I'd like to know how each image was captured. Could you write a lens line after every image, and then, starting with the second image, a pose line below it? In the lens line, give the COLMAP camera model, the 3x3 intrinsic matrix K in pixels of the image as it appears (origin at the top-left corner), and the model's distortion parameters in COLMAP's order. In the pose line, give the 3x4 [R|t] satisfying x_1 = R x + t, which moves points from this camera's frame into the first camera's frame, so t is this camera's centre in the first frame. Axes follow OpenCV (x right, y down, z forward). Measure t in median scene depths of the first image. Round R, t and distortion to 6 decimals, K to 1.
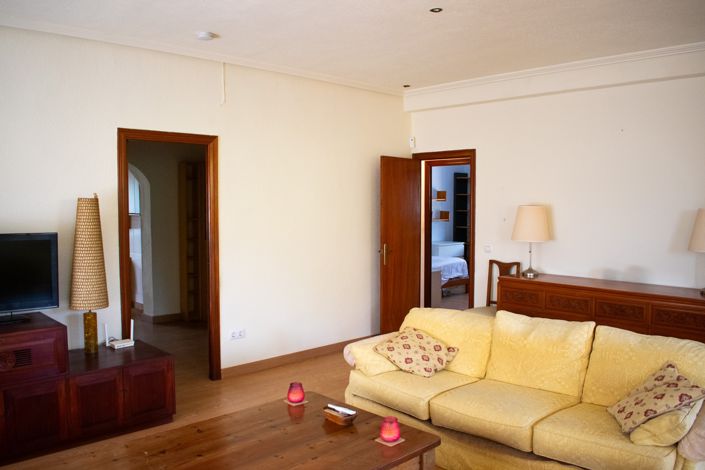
lens RADIAL K [[578.6, 0, 351.6], [0, 578.6, 237.4], [0, 0, 1]] dist [-0.088826, 0.000066]
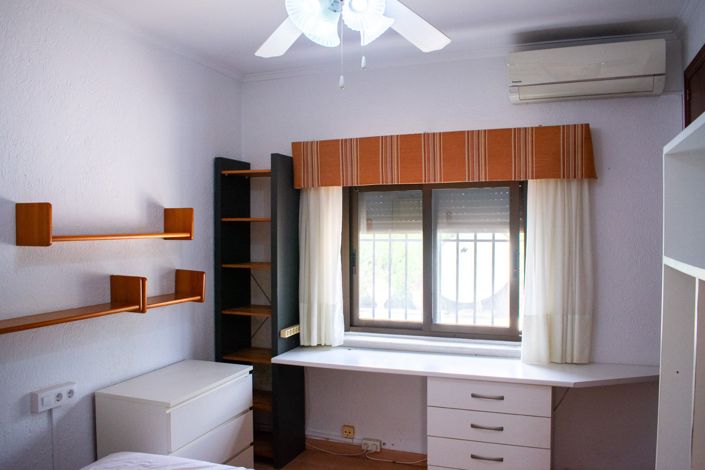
lens RADIAL K [[562.1, 0, 351.4], [0, 562.1, 235.5], [0, 0, 1]] dist [-0.091704, 0.016147]
pose [[0.896046, -0.011437, 0.443815, 0.103399], [0.034311, 0.998462, -0.043542, -0.048218], [-0.442634, 0.054244, 0.895060, 0.671480]]
